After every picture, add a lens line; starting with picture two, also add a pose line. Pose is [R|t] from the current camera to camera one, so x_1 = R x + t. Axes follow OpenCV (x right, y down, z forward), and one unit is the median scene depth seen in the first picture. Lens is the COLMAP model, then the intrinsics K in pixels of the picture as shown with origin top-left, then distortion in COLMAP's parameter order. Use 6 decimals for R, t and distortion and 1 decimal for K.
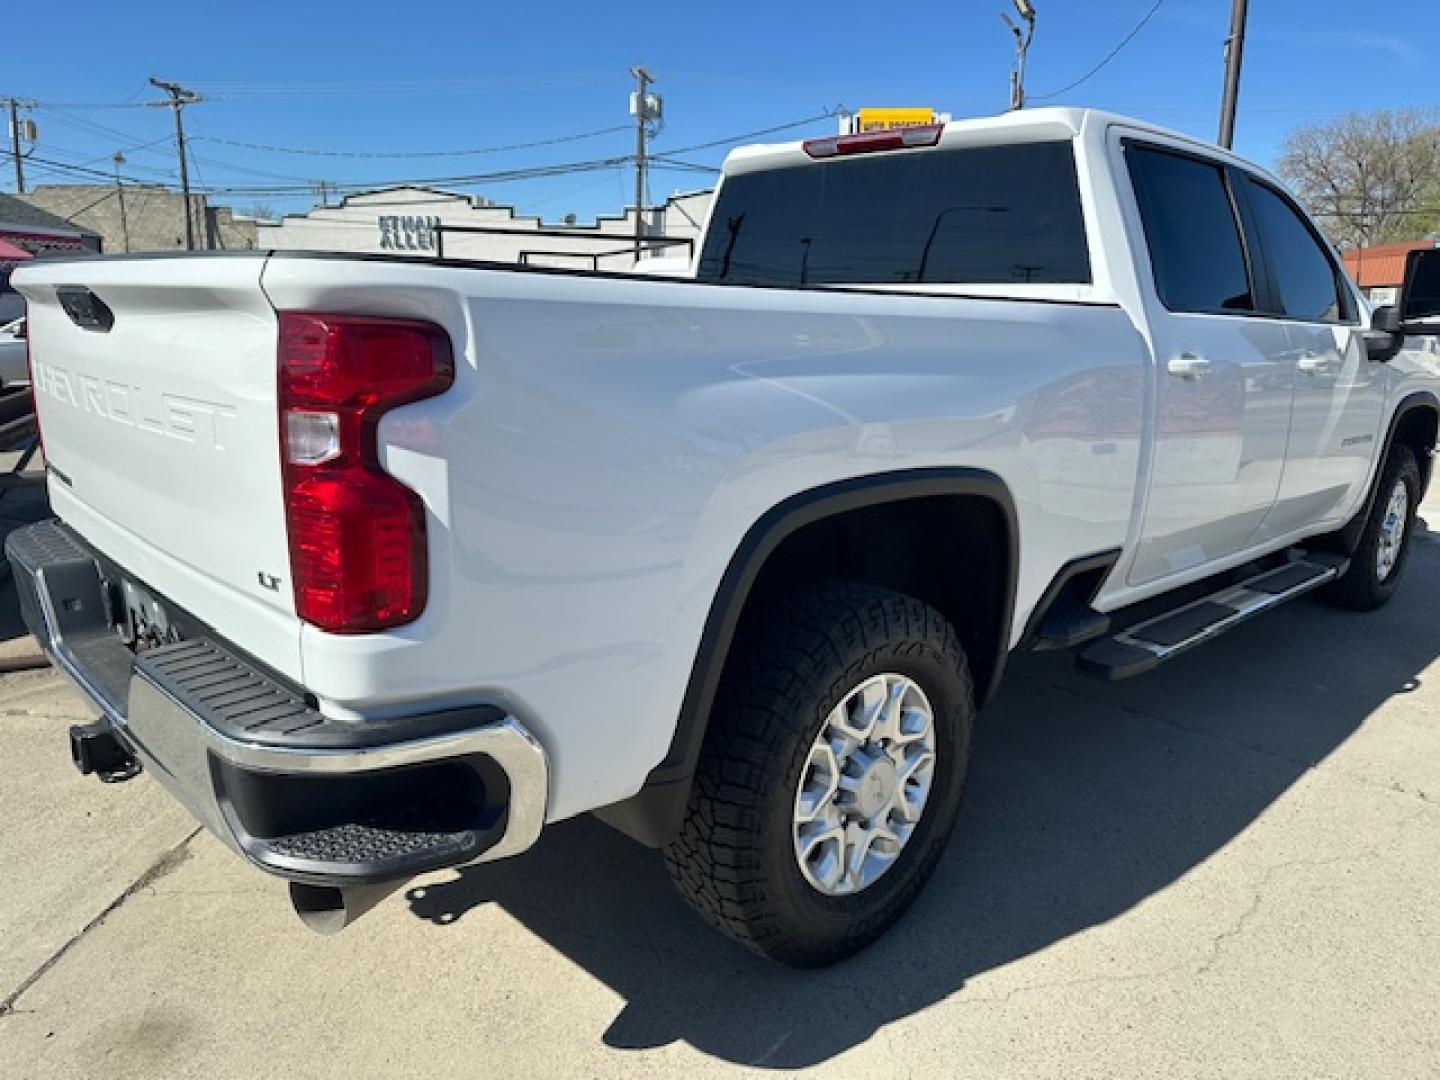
lens RADIAL K [[1030.7, 0, 720.0], [0, 1030.7, 540.0], [0, 0, 1]] dist [-0.004655, -0.000315]
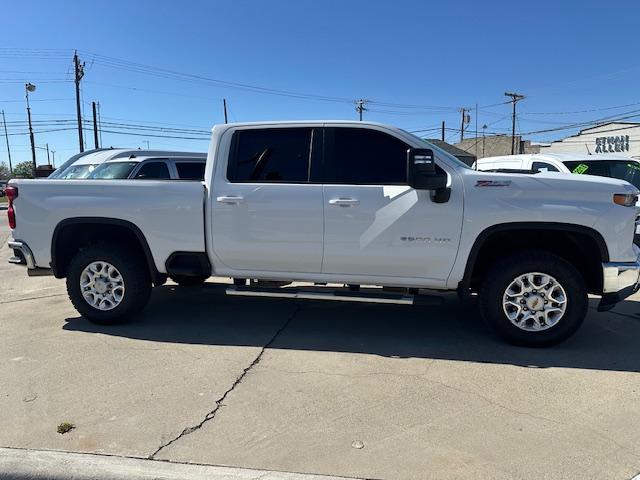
lens RADIAL K [[458.2, 0, 320.0], [0, 458.2, 240.0], [0, 0, 1]] dist [-0.030658, 0.038995]
pose [[0.580017, 0.083438, -0.810320, 0.116858], [-0.160006, 0.987032, -0.012897, -0.004774], [0.798736, 0.137137, 0.585846, 0.027538]]
